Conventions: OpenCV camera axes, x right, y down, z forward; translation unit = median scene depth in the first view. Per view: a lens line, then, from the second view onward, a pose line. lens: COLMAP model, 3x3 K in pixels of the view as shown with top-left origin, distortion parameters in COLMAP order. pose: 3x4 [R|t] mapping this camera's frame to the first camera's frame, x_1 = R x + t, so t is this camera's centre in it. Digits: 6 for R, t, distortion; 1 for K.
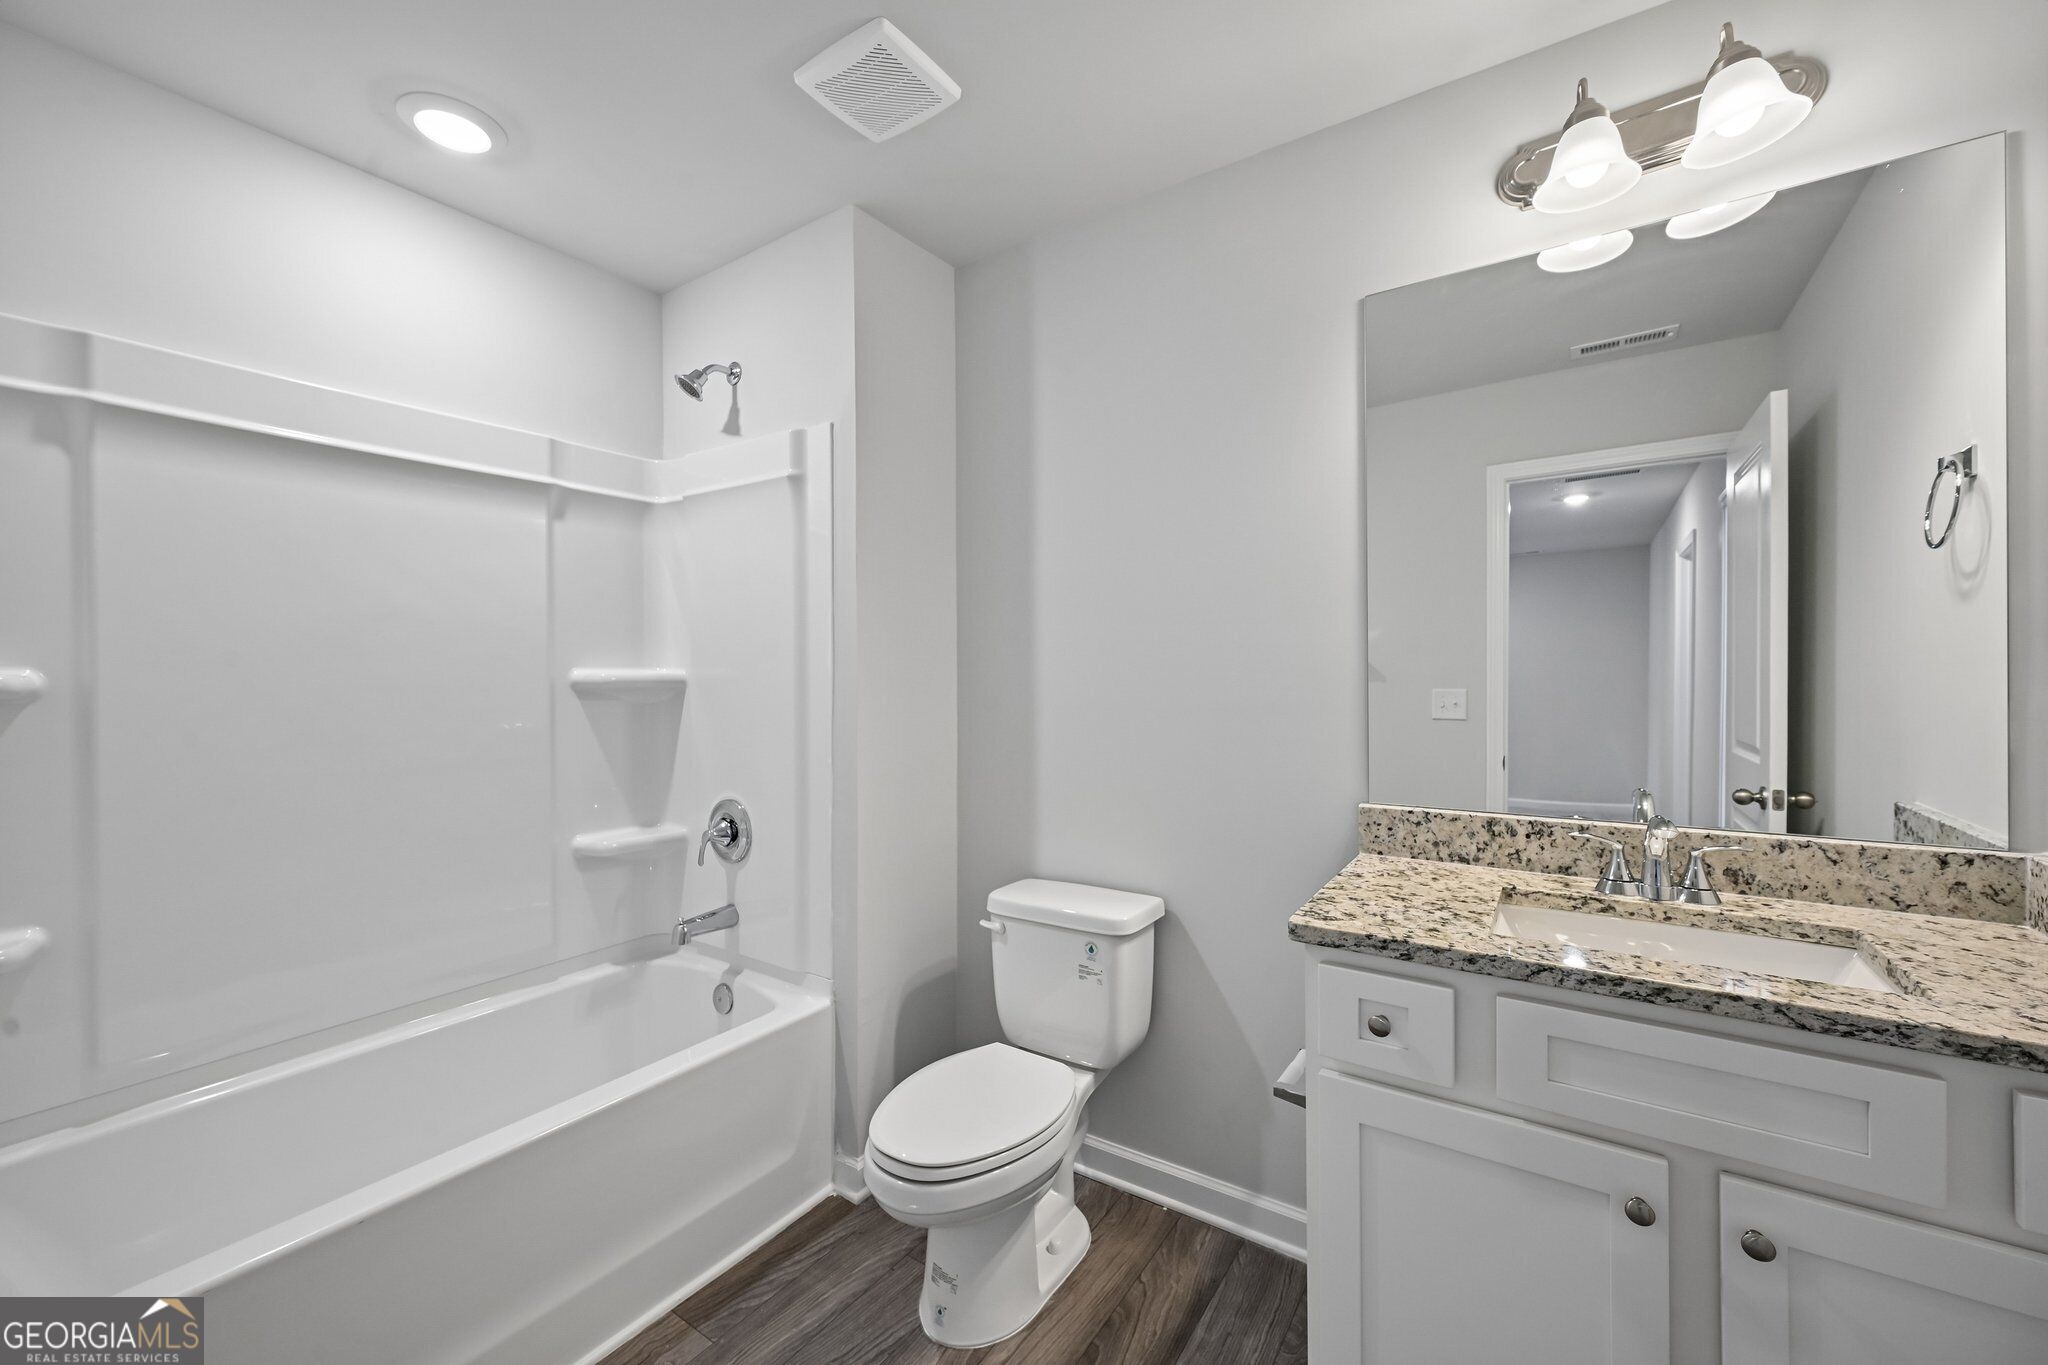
lens RADIAL K [[796.2, 0, 1025.2], [0, 796.2, 680.4], [0, 0, 1]] dist [0.000764, -0.000117]
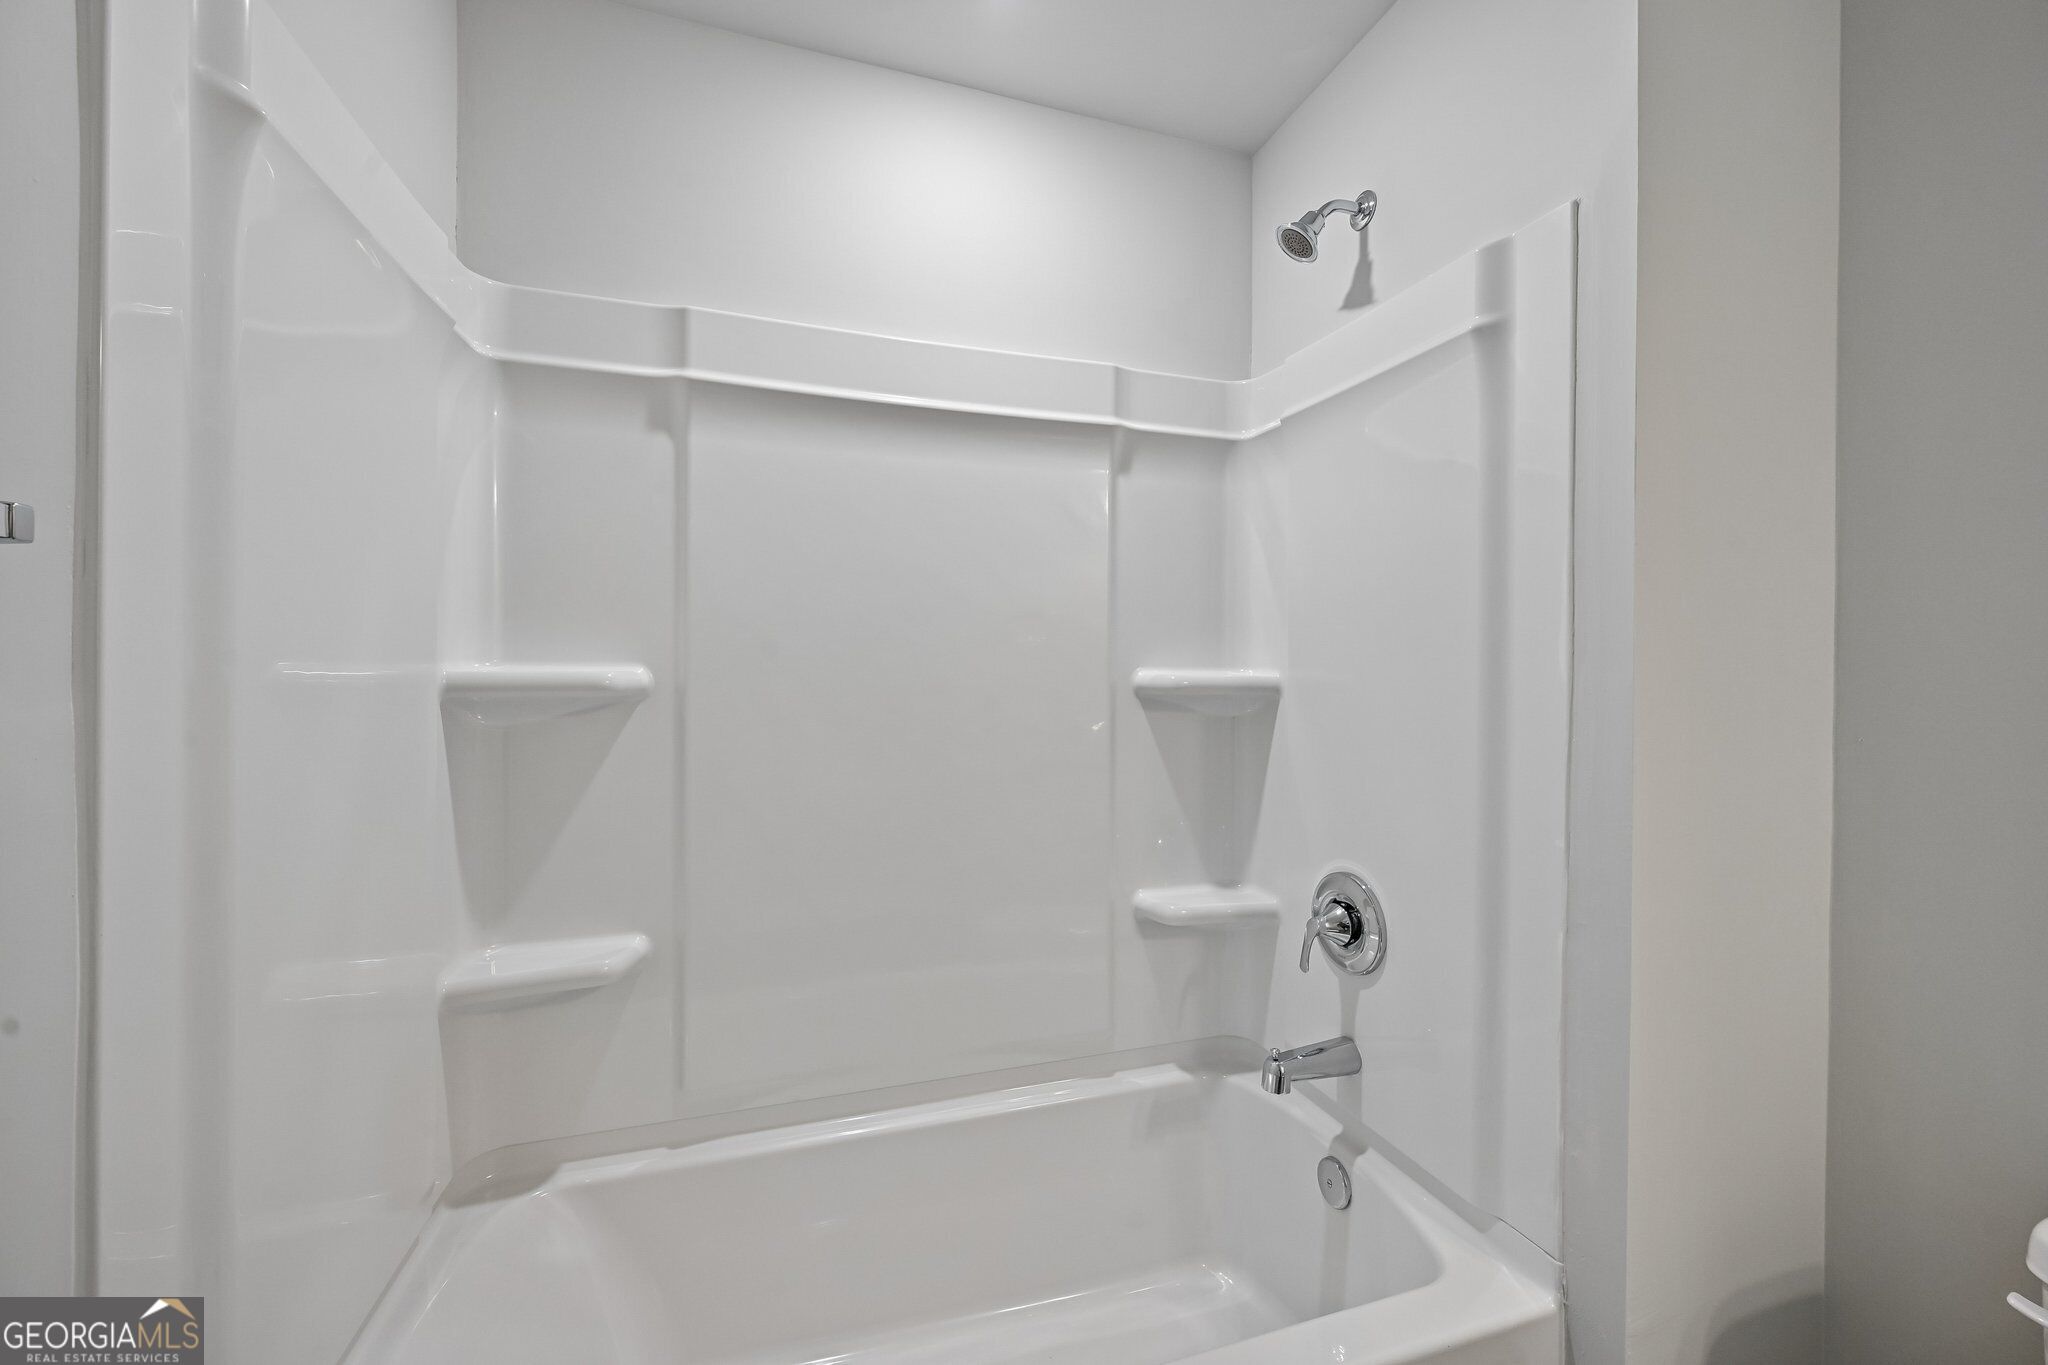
lens RADIAL K [[796.2, 0, 1025.2], [0, 796.2, 680.4], [0, 0, 1]] dist [0.000764, -0.000117]
pose [[0.788947, 0.011988, -0.614344, -0.210722], [-0.014562, 0.999894, 0.000810, -0.003095], [0.614288, 0.008307, 0.789038, 0.380695]]
